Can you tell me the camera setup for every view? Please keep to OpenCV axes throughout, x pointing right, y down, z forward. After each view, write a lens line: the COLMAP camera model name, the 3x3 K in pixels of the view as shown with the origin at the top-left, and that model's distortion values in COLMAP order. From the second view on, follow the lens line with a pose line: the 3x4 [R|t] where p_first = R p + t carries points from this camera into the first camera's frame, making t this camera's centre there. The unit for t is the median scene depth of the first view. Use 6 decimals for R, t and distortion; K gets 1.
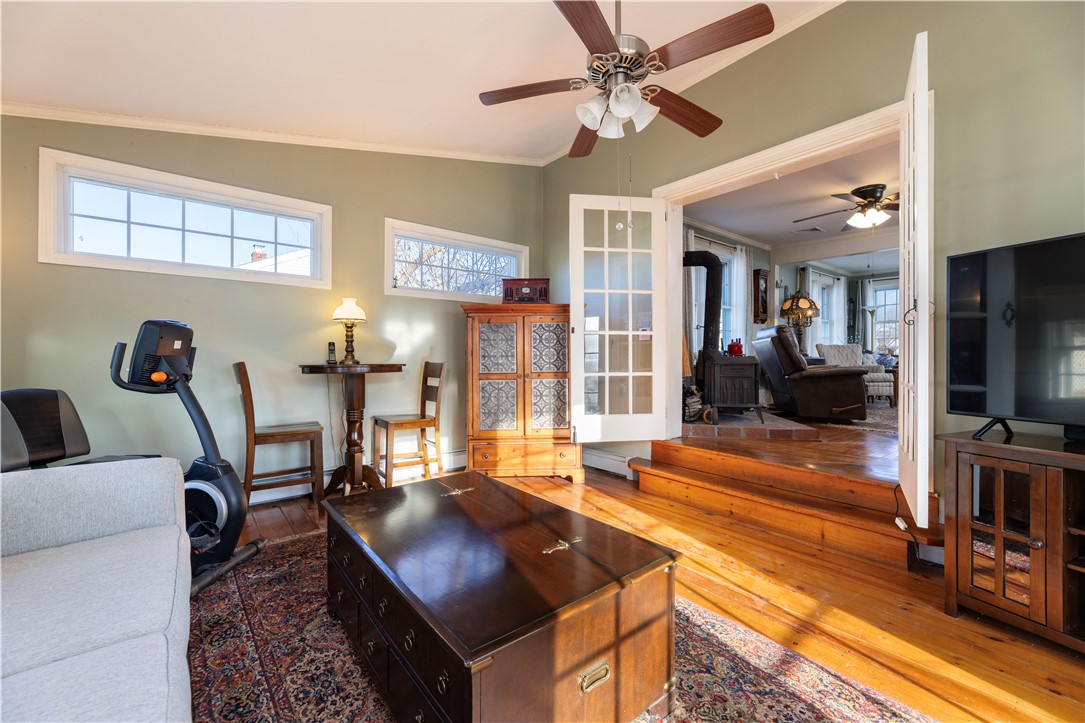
lens RADIAL K [[433.6, 0, 542.5], [0, 433.6, 361.5], [0, 0, 1]] dist [0.001651, 0.000162]
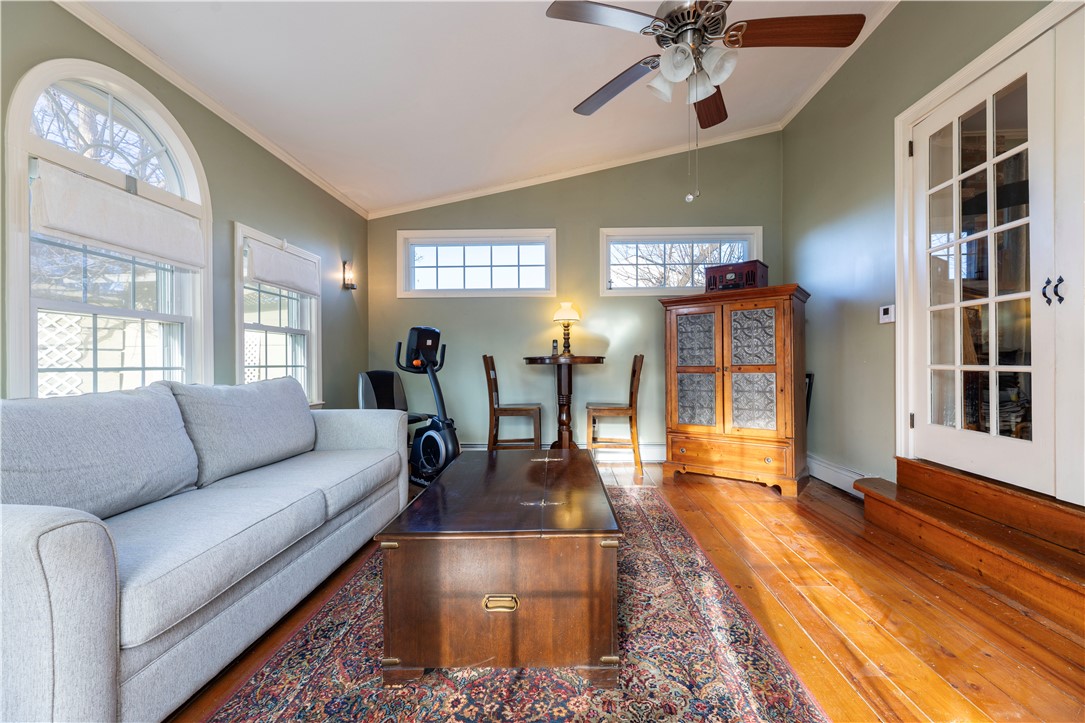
lens RADIAL K [[436.1, 0, 555.2], [0, 436.1, 364.4], [0, 0, 1]] dist [0.001965, 0.000214]
pose [[0.766114, 0.000060, -0.642705, 0.303824], [0.001254, 0.999998, 0.001589, 0.022968], [0.642704, -0.002024, 0.766112, 0.058463]]
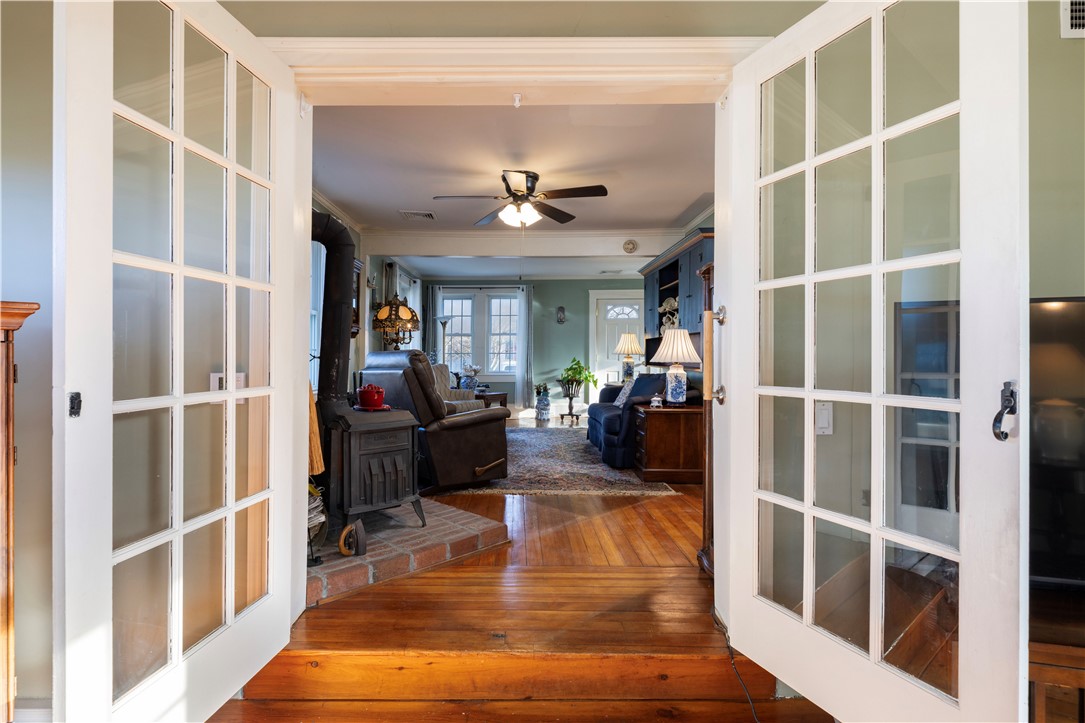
lens RADIAL K [[529.0, 0, 504.4], [0, 529.0, 357.1], [0, 0, 1]] dist [-0.000645, 0.000388]
pose [[0.635803, -0.003425, 0.771844, 0.024490], [0.008523, 0.999960, -0.002583, -0.095711], [-0.771804, 0.008221, 0.635807, 0.521543]]
